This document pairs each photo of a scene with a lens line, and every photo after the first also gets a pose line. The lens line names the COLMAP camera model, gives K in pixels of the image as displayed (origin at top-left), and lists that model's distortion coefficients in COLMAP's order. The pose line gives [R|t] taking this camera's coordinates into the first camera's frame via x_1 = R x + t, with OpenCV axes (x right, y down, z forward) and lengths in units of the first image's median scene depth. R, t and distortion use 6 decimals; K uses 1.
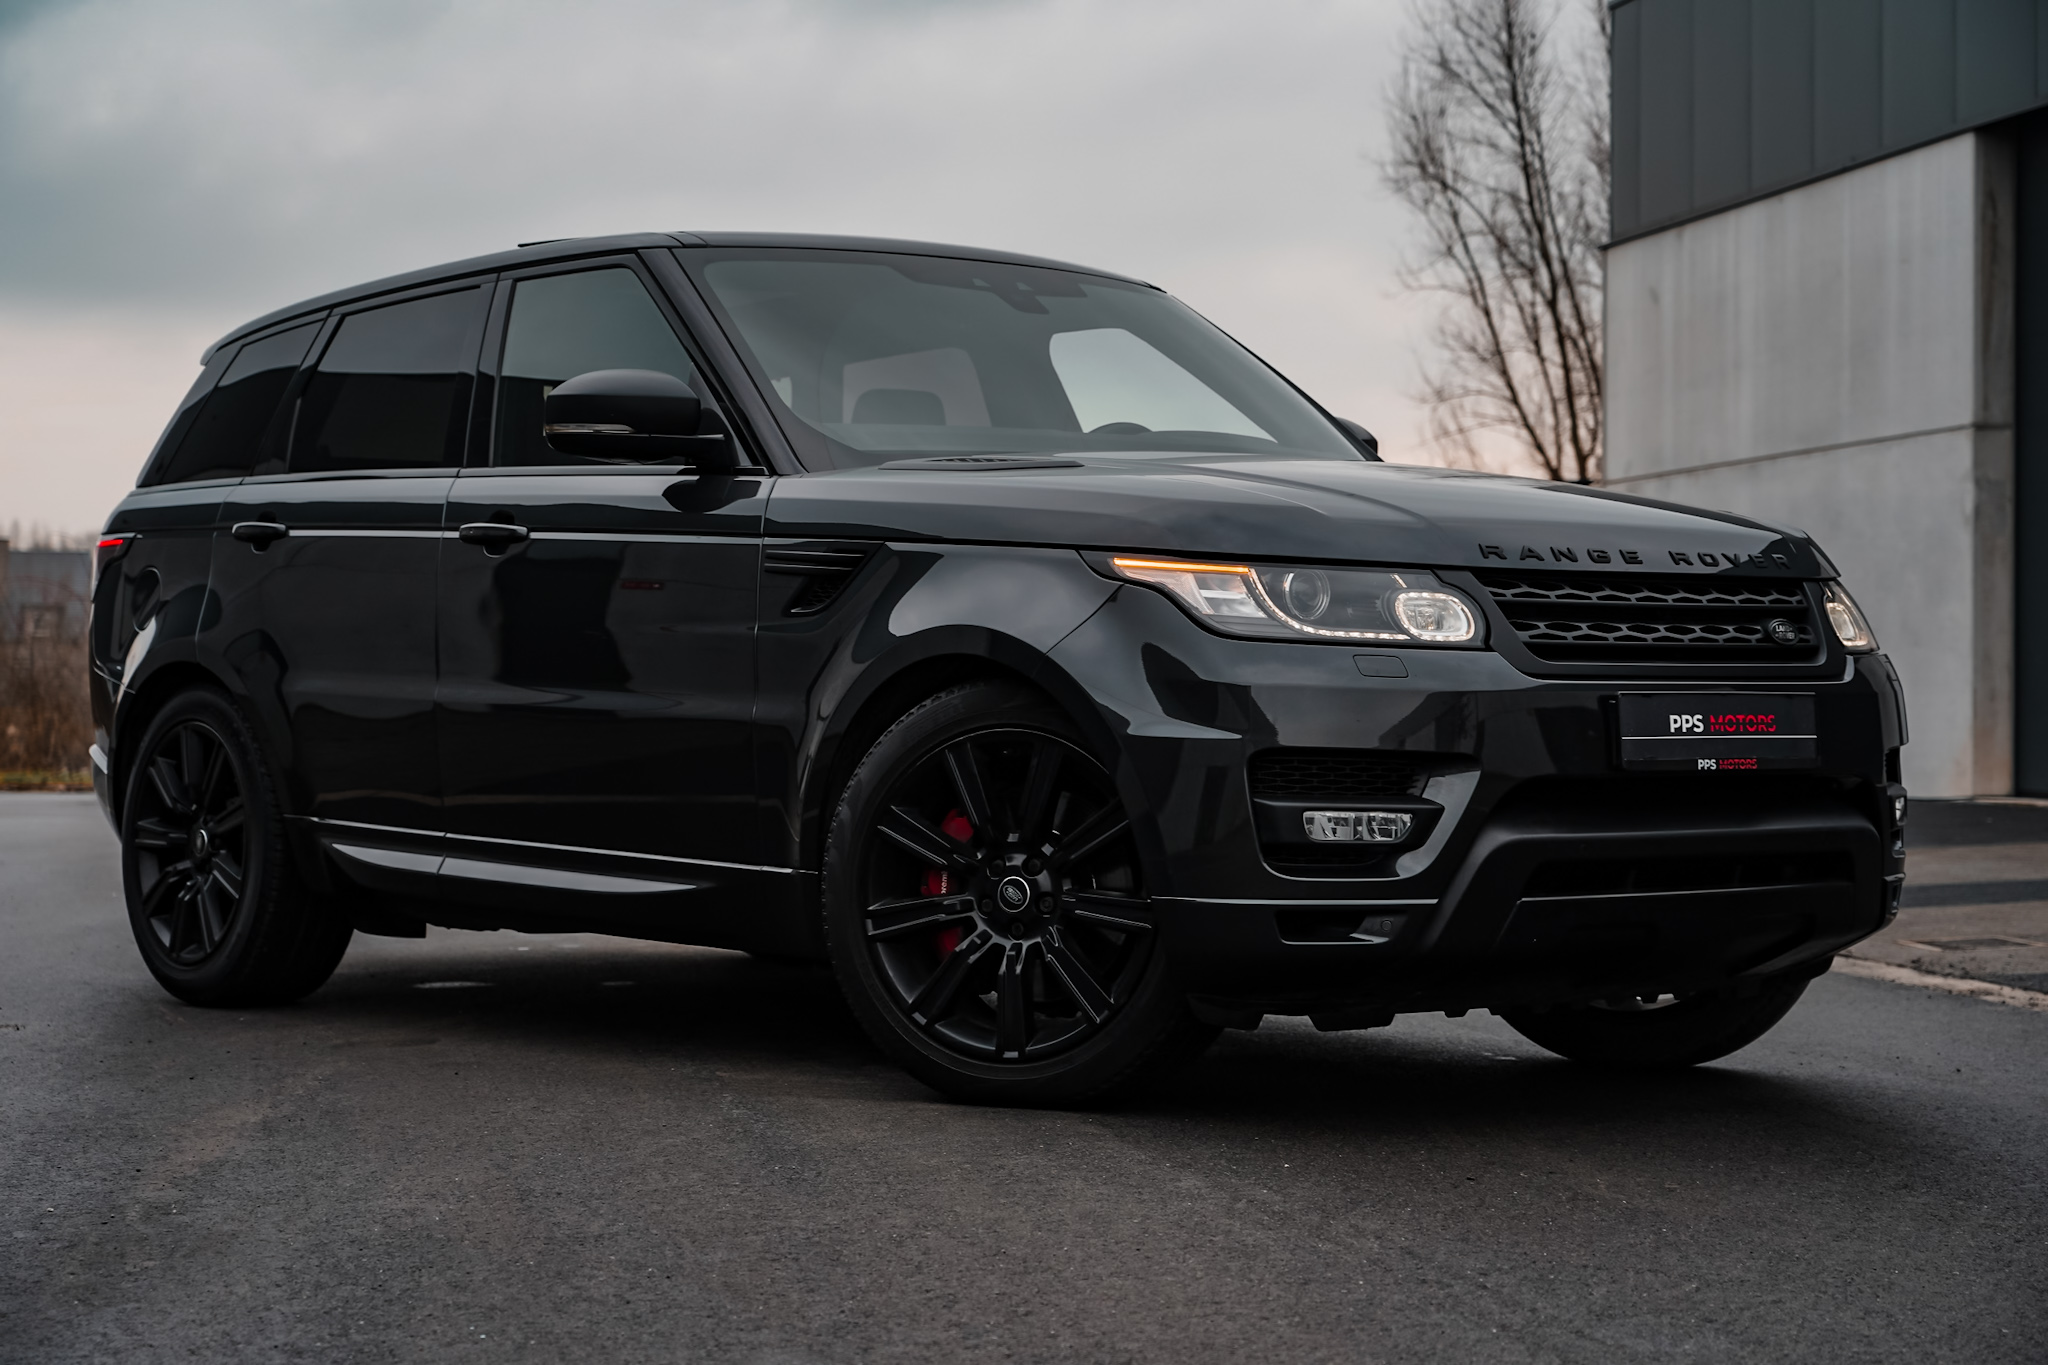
lens RADIAL K [[3525.9, 0, 1024.0], [0, 3525.9, 682.5], [0, 0, 1]] dist [0.013272, 0.003354]
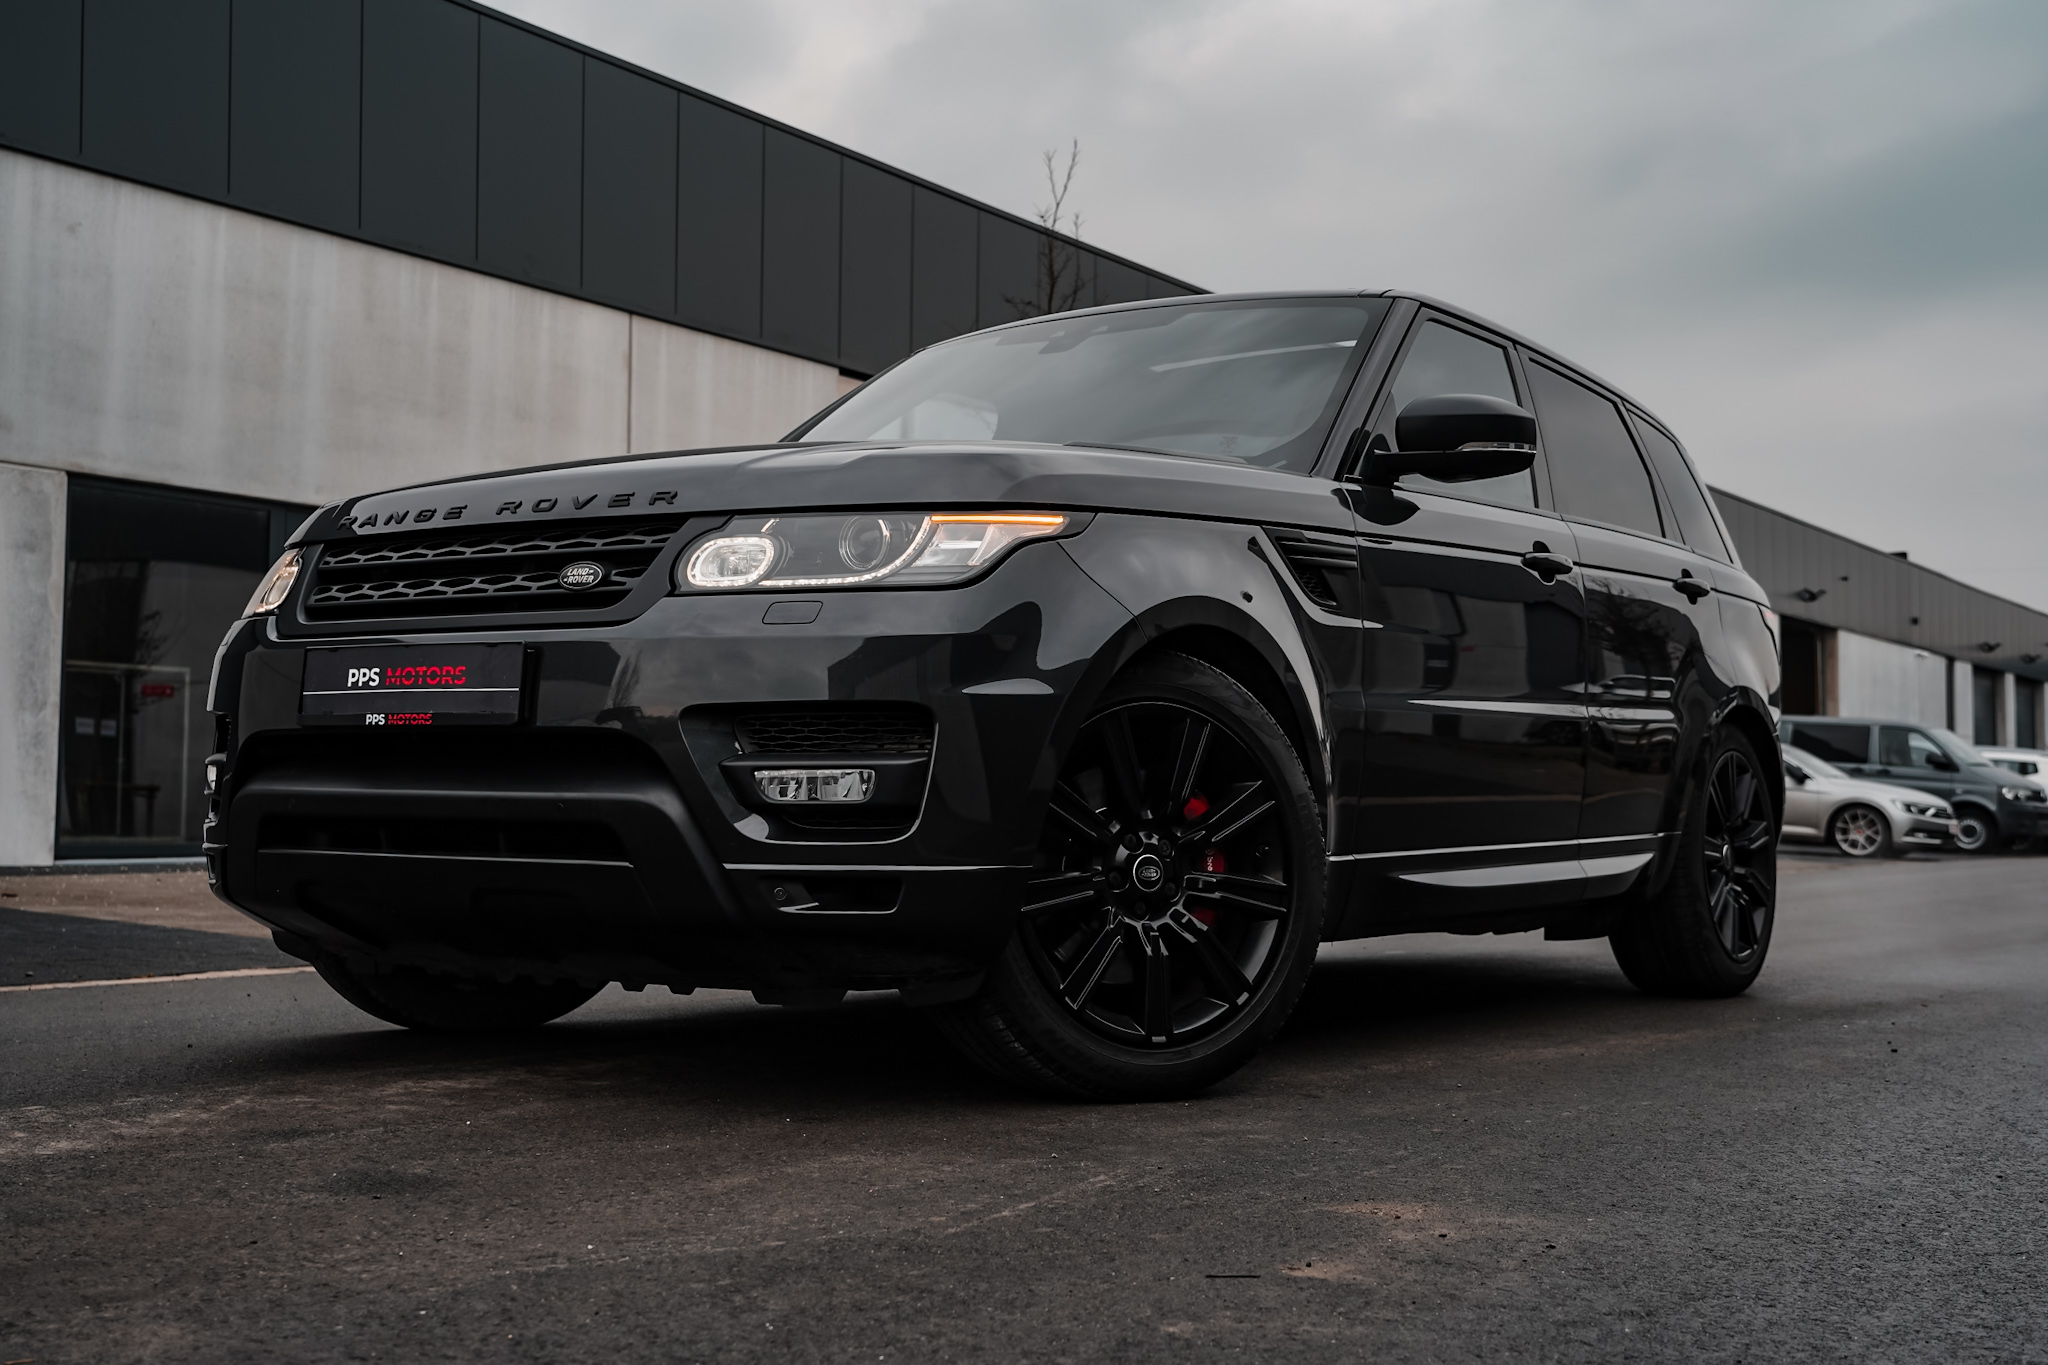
lens RADIAL K [[2273.6, 0, 1030.5], [0, 2273.6, 637.6], [0, 0, 1]] dist [0.022204, 0.036917]
pose [[0.287135, -0.067019, -0.955543, 0.814875], [-0.012949, 0.997187, -0.073831, 0.043271], [0.957803, 0.033573, 0.285459, 0.969559]]
